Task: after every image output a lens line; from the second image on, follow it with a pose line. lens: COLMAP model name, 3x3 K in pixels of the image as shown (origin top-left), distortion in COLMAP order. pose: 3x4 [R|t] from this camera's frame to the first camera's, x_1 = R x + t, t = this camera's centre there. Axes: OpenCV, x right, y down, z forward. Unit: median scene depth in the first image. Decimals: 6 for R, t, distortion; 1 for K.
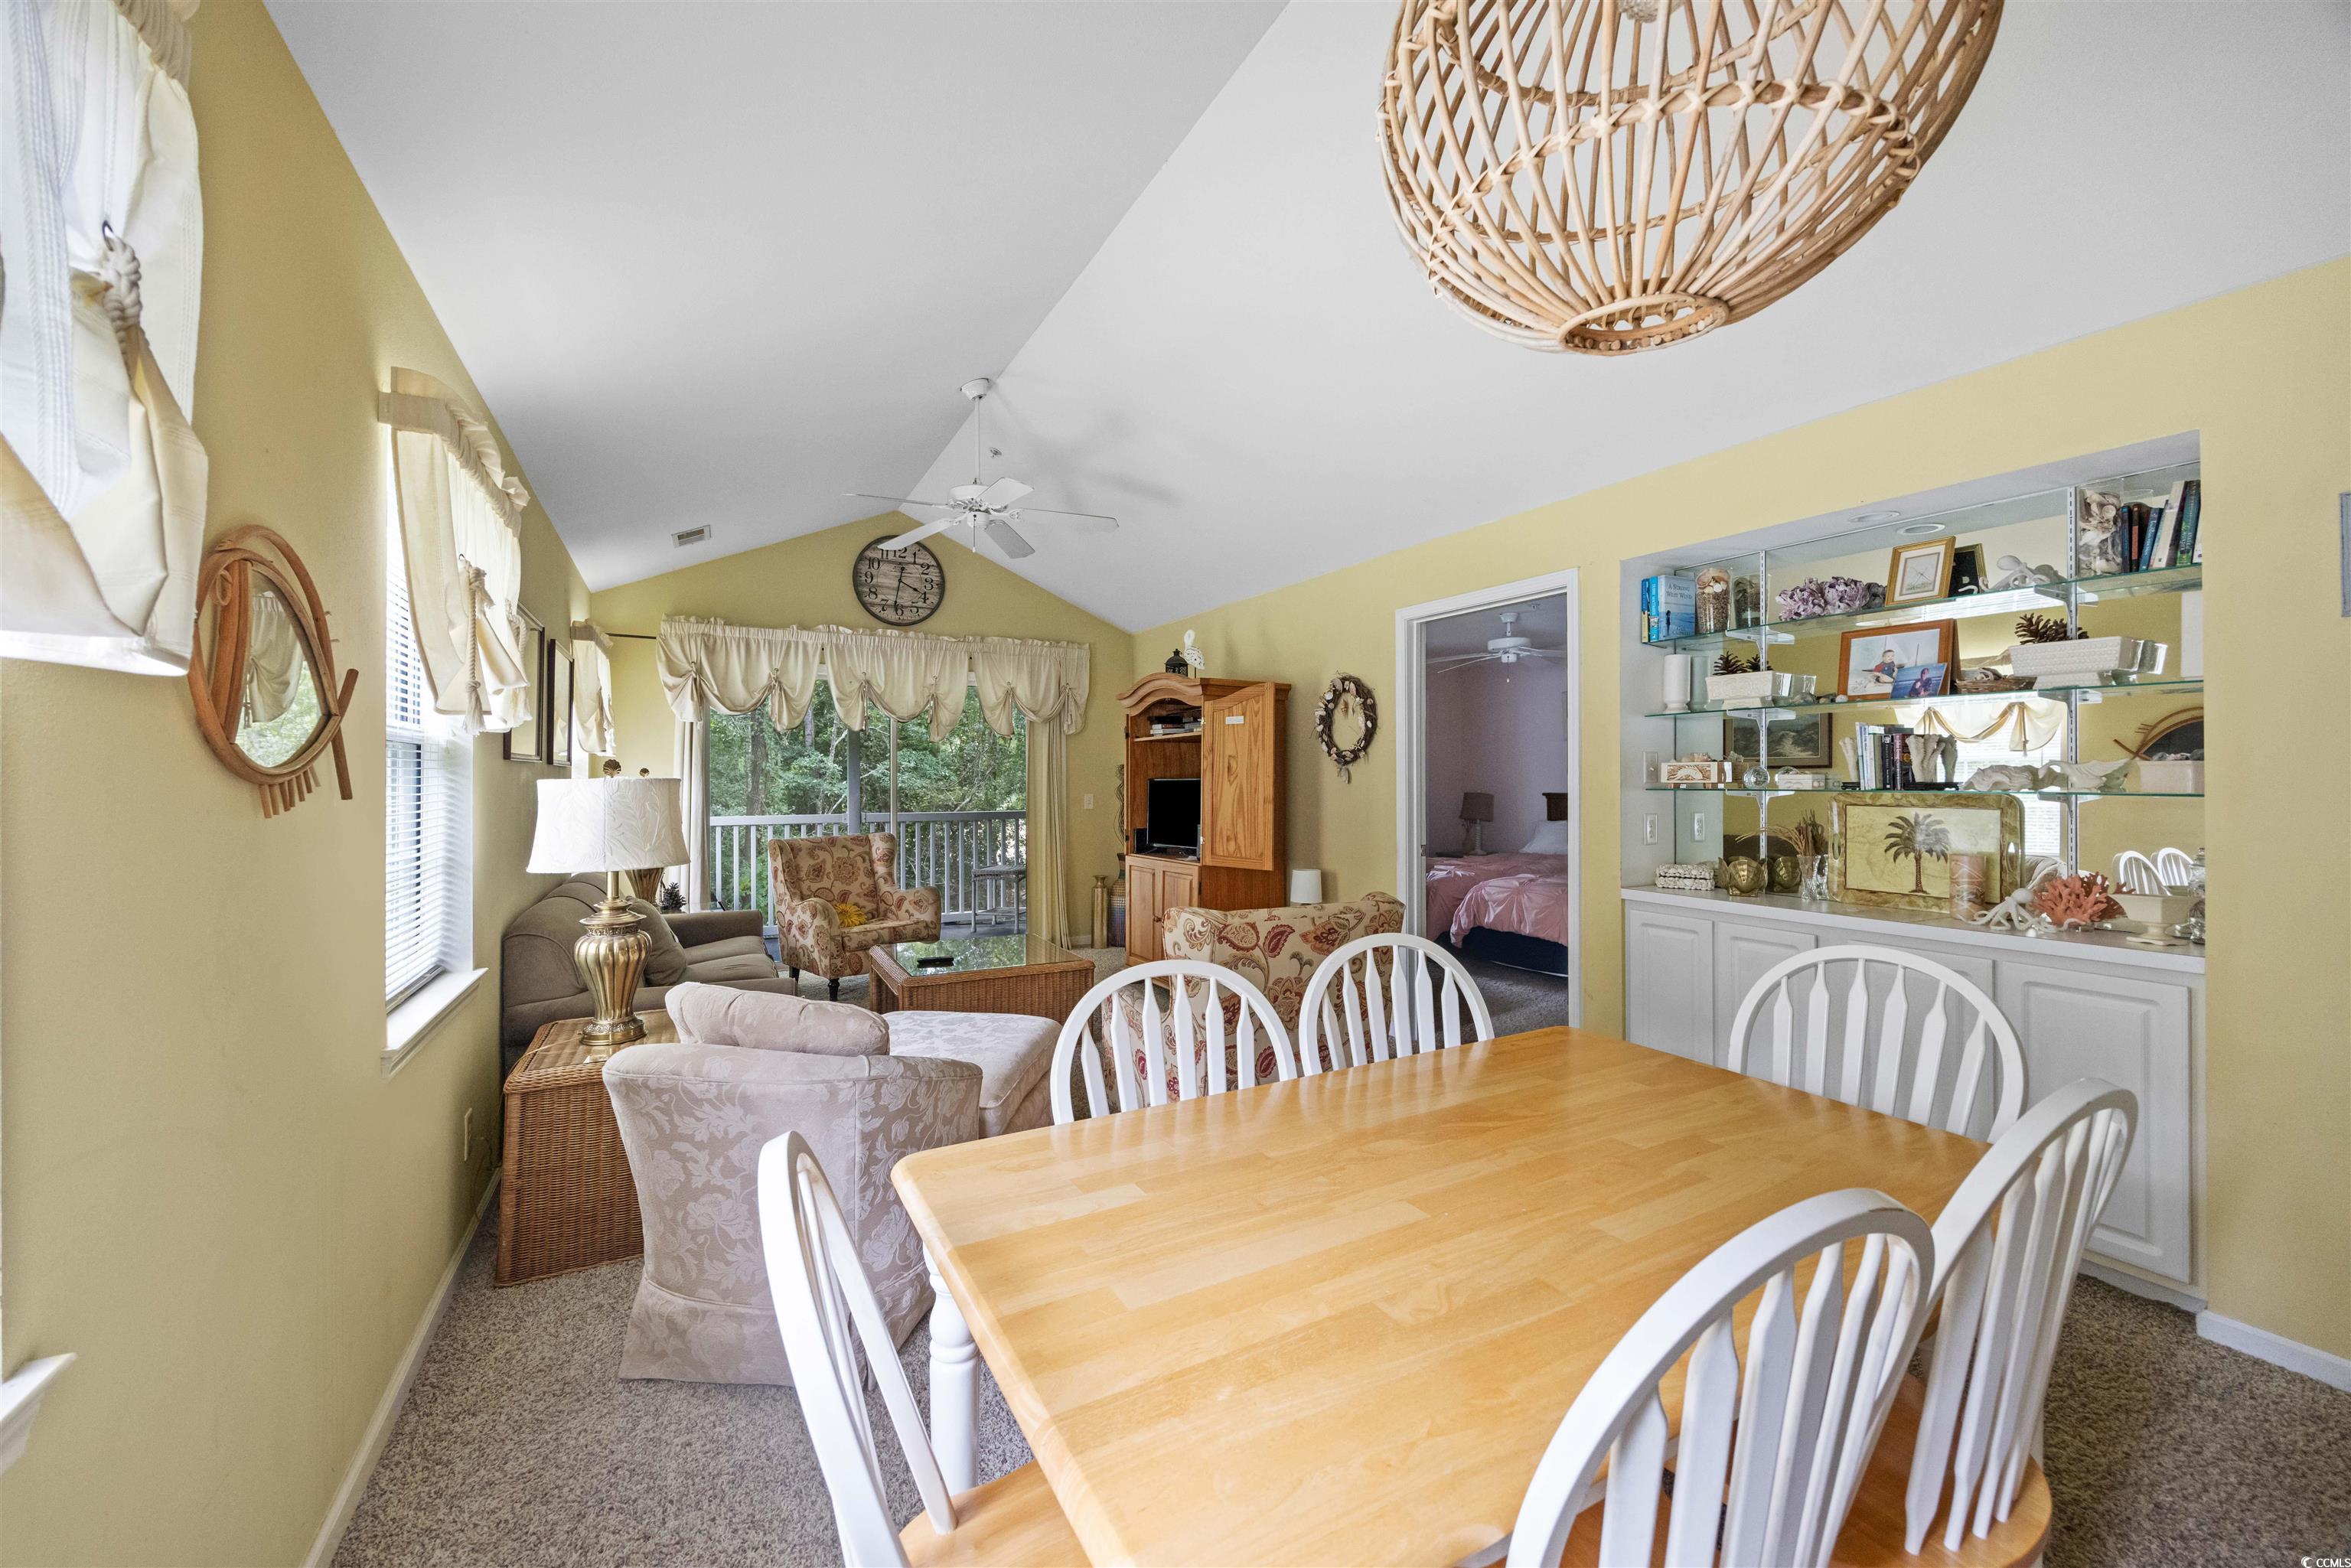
lens RADIAL K [[912.2, 0, 1180.2], [0, 912.2, 768.9], [0, 0, 1]] dist [-0.013854, 0.000003]
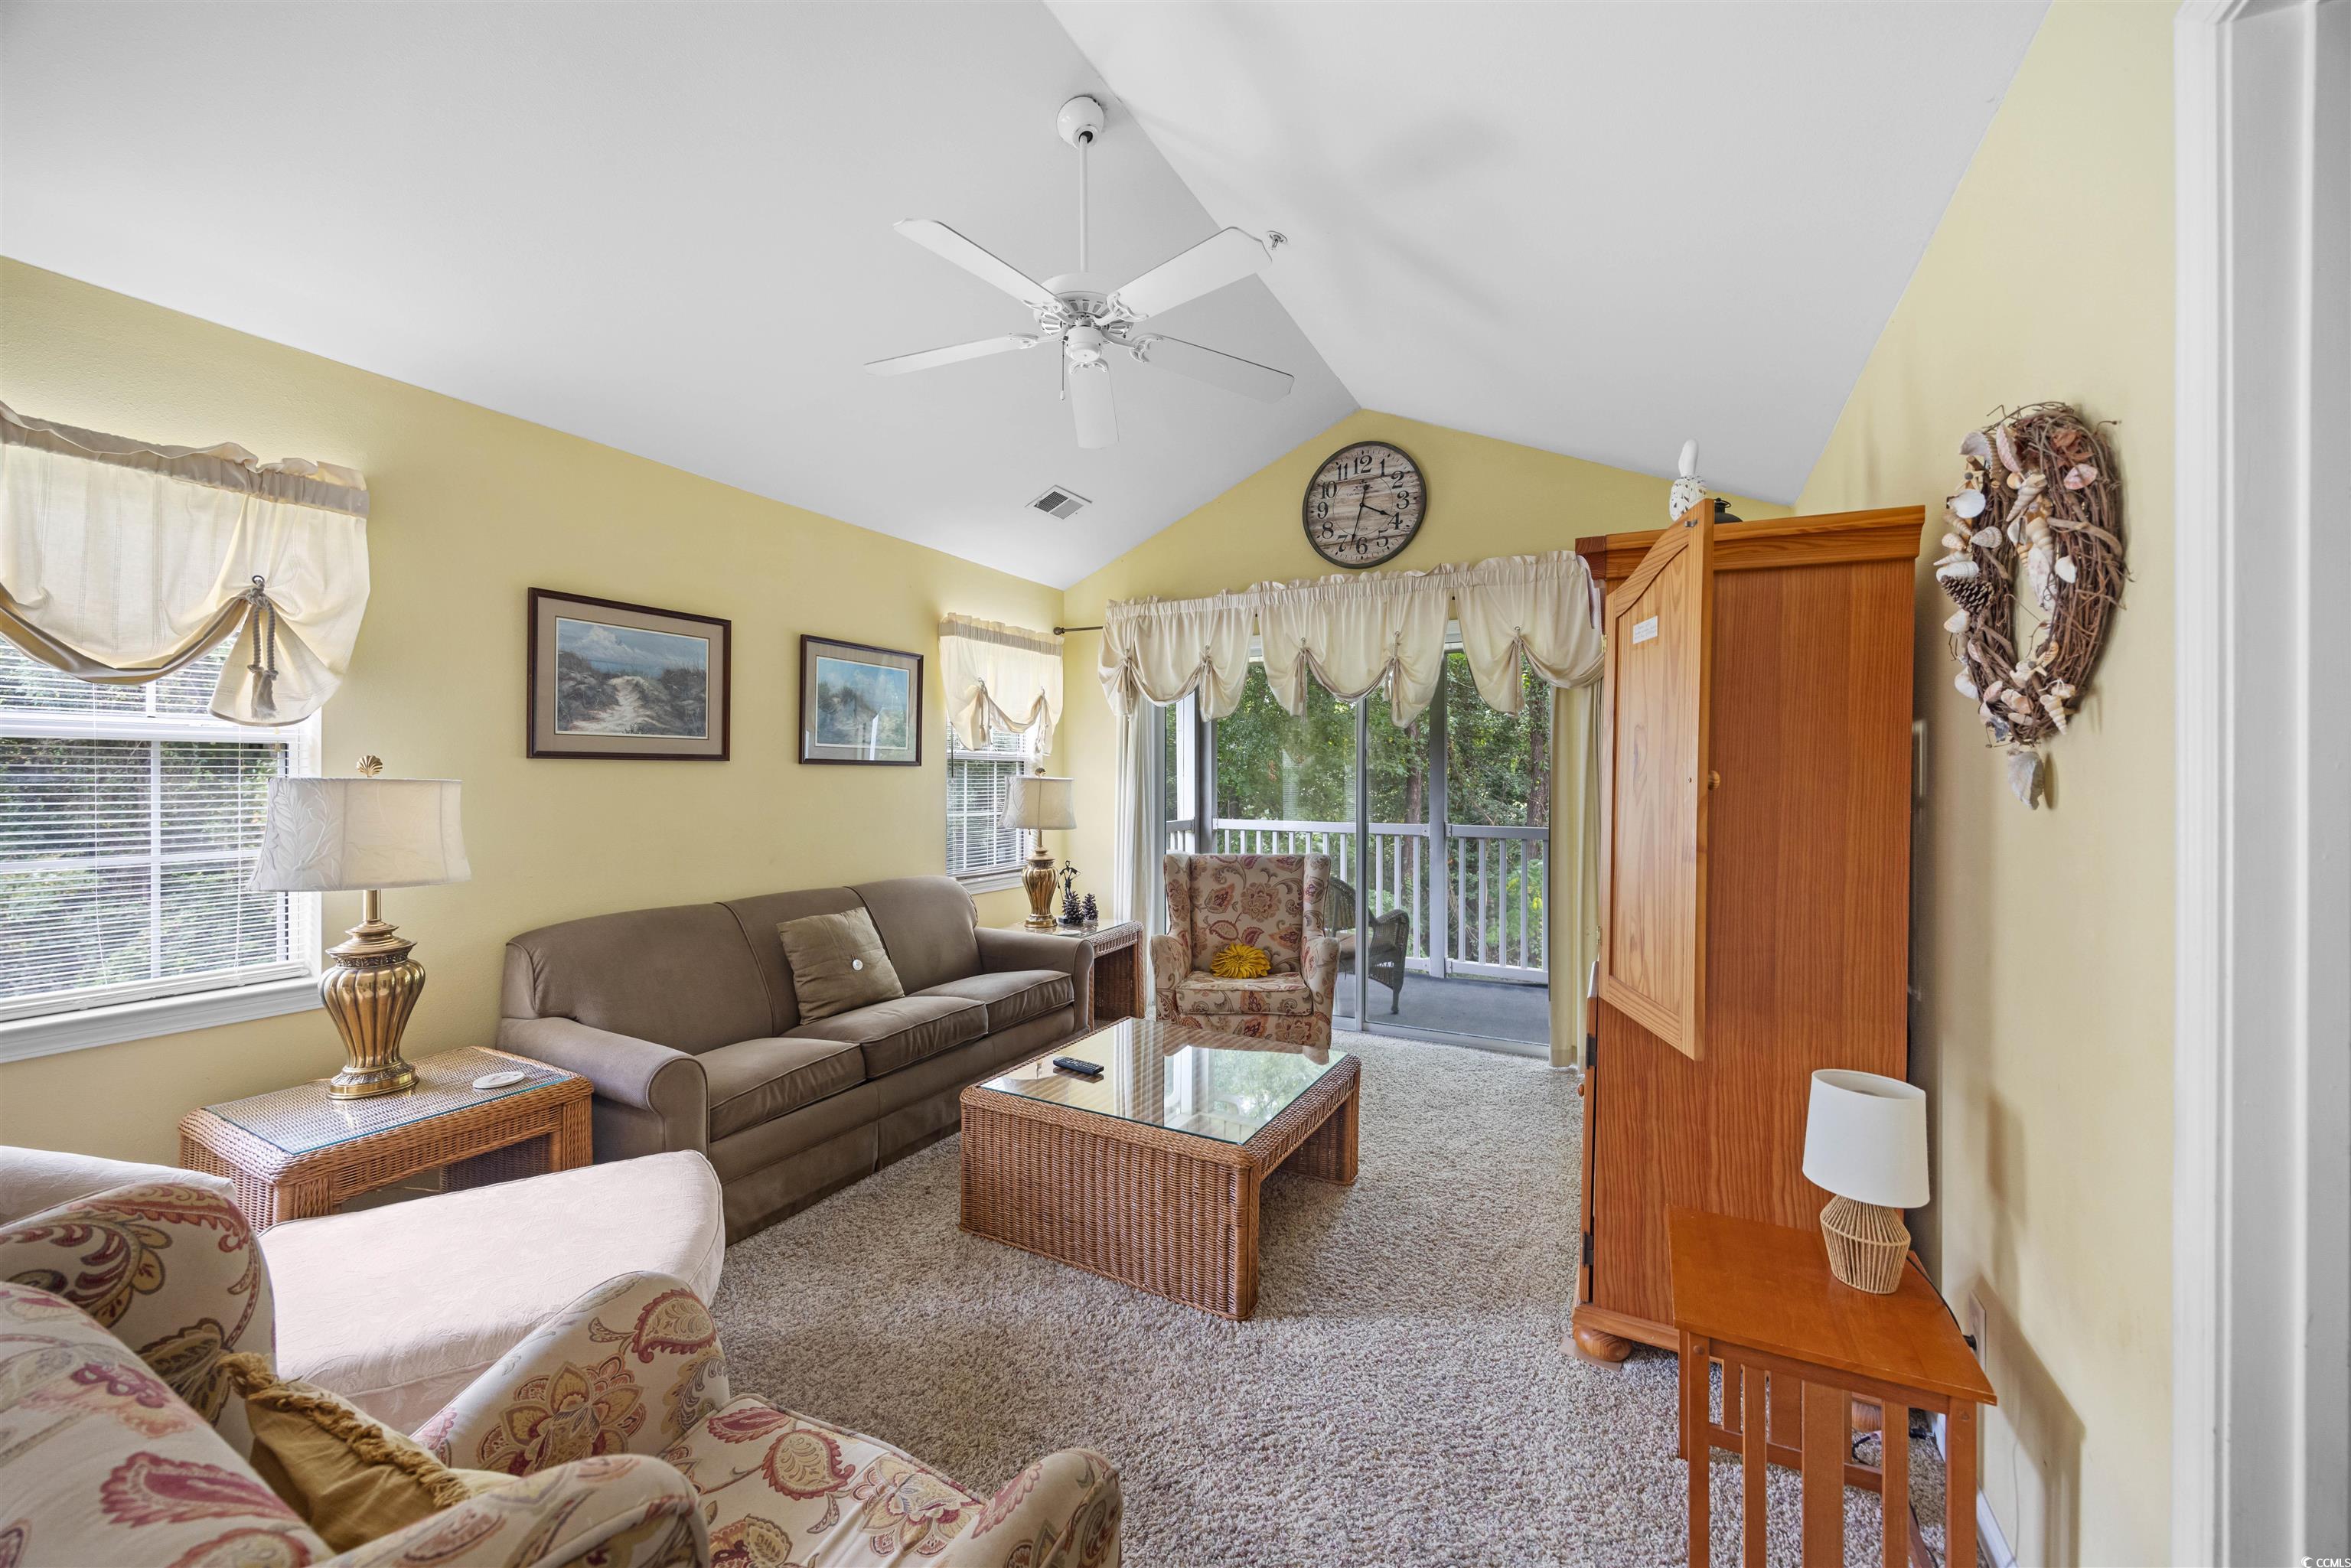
lens RADIAL K [[902.7, 0, 1175.5], [0, 902.7, 784.0], [0, 0, 1]] dist [0.000000, 0.000096]
pose [[0.559246, 0.009608, -0.828946, 0.217595], [0.001989, 0.999914, 0.012931, 0.003315], [0.829000, -0.008881, 0.559179, 0.522480]]
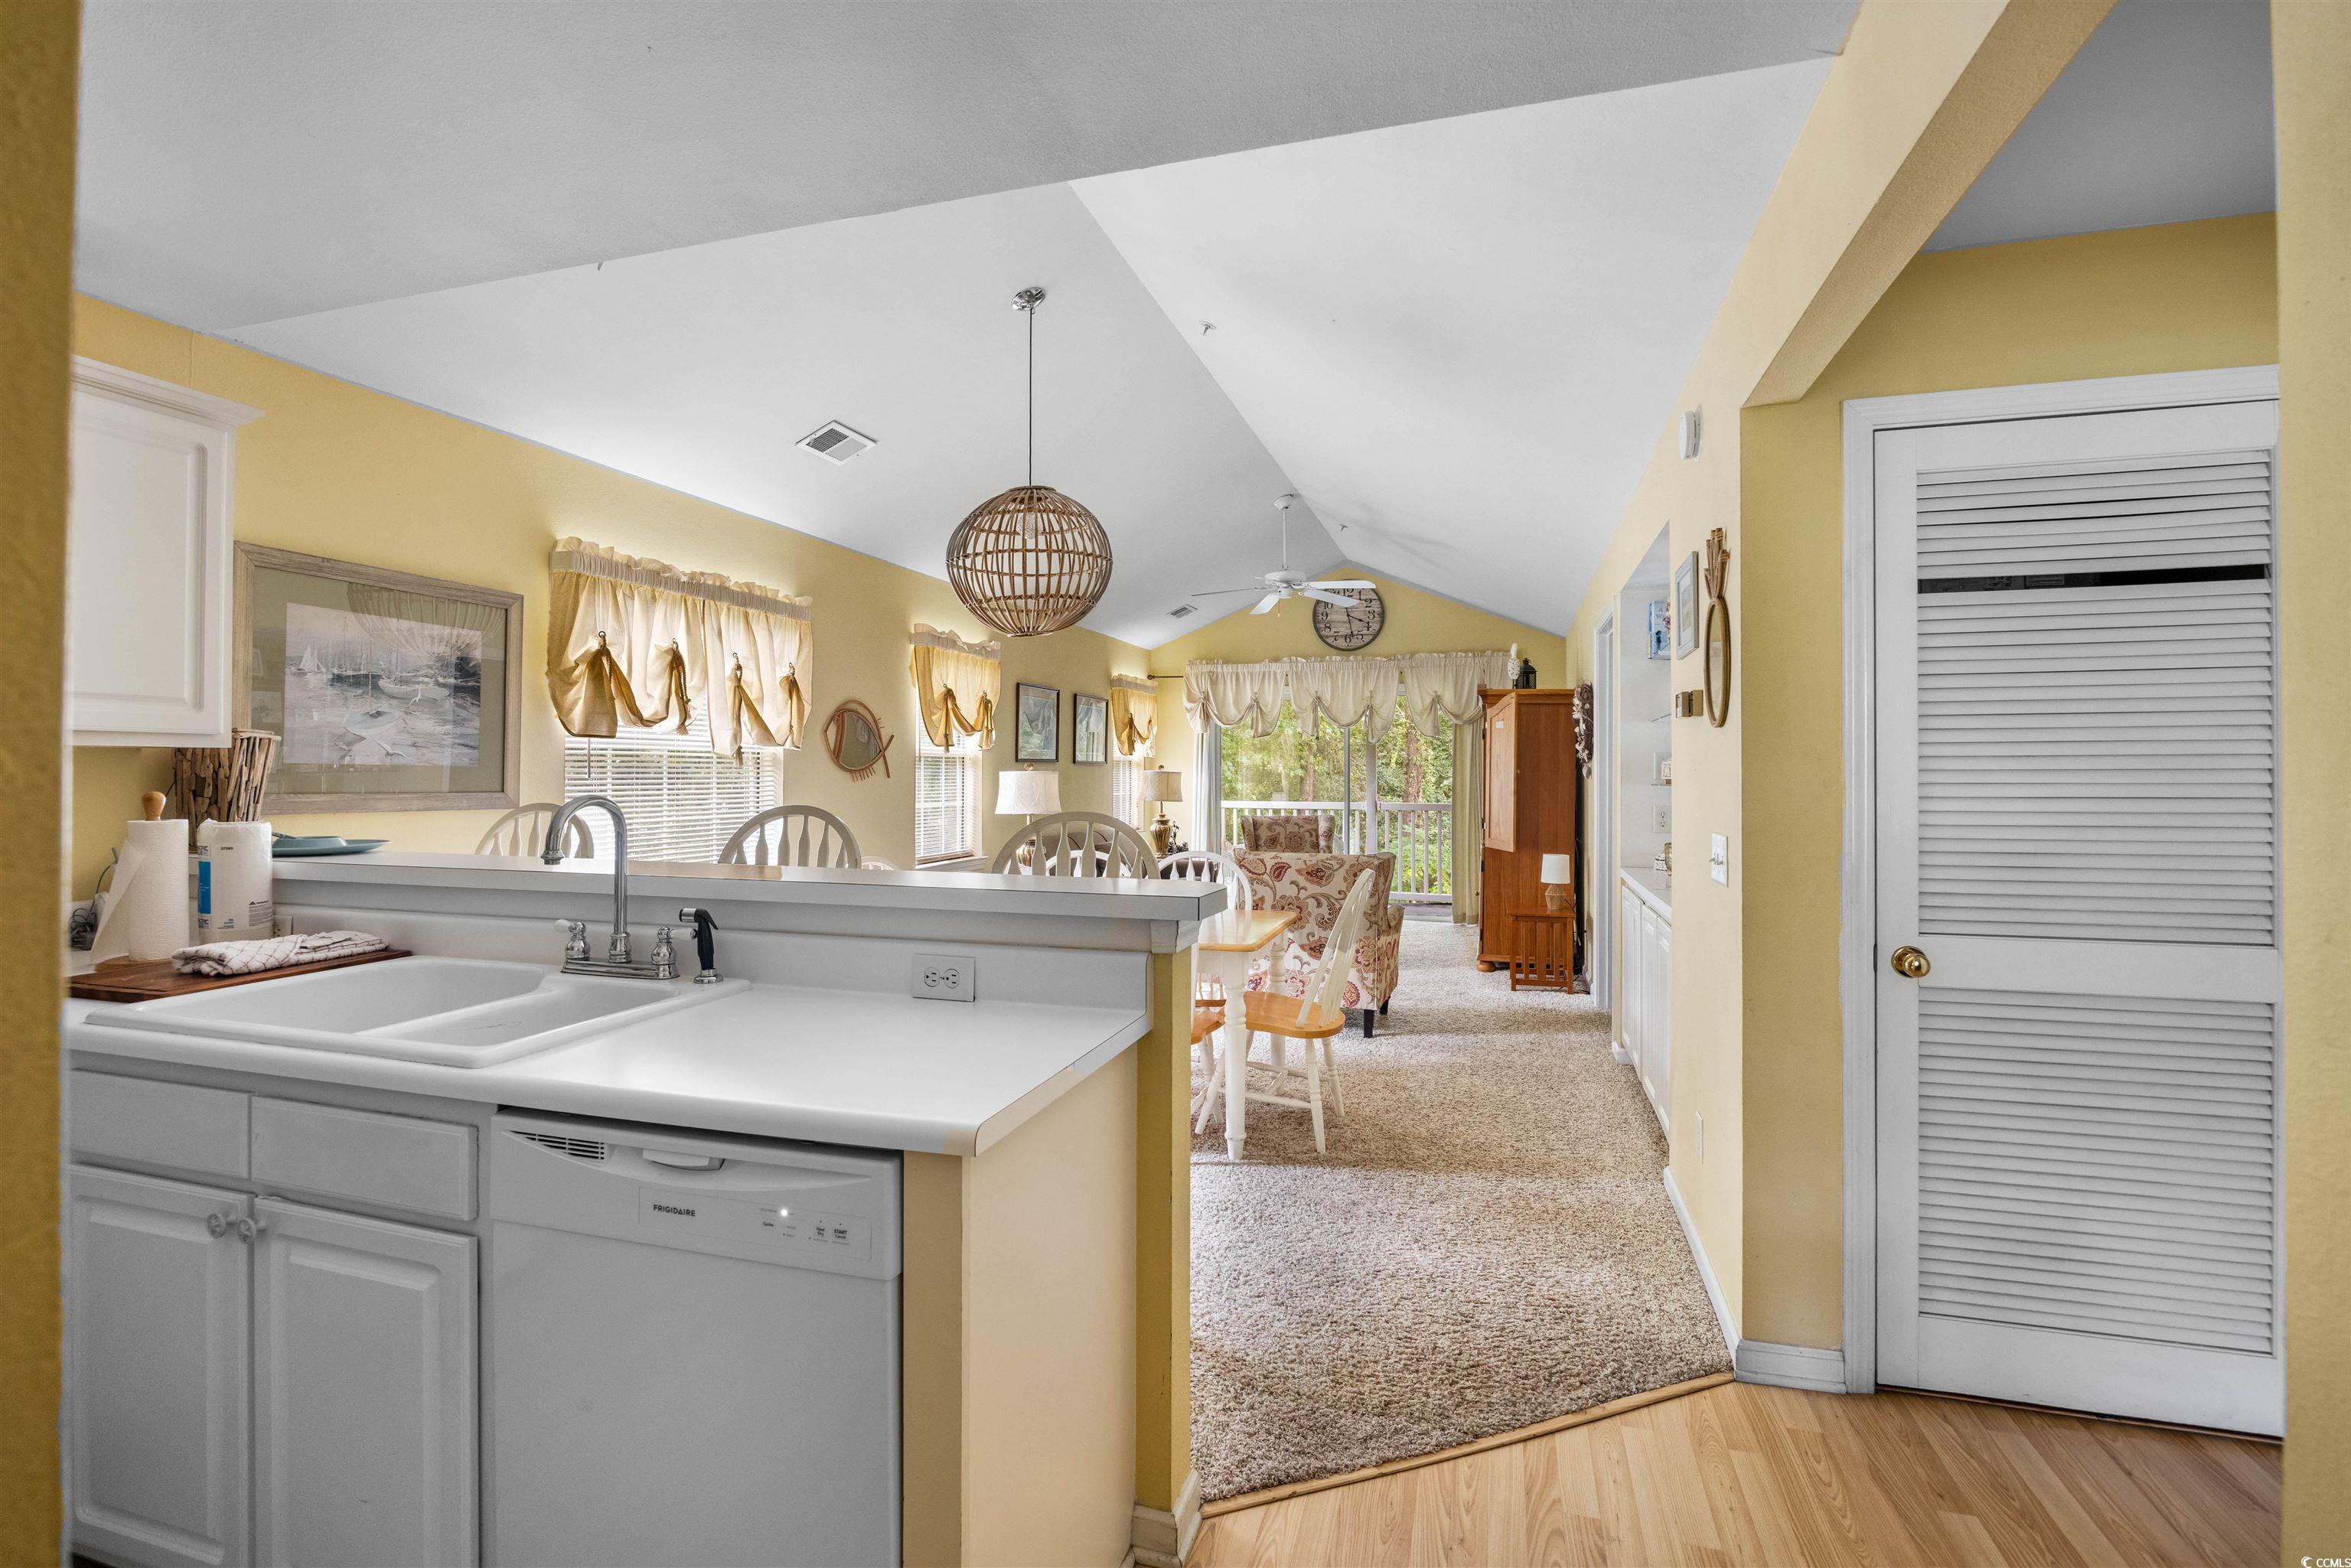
lens RADIAL K [[1074.3, 0, 1178.2], [0, 1074.3, 776.9], [0, 0, 1]] dist [-0.001917, 0.000518]
pose [[0.708483, 0.008380, -0.705678, 0.621536], [0.000842, 0.999919, 0.012720, -0.003567], [0.705727, -0.009606, 0.708418, -0.233360]]
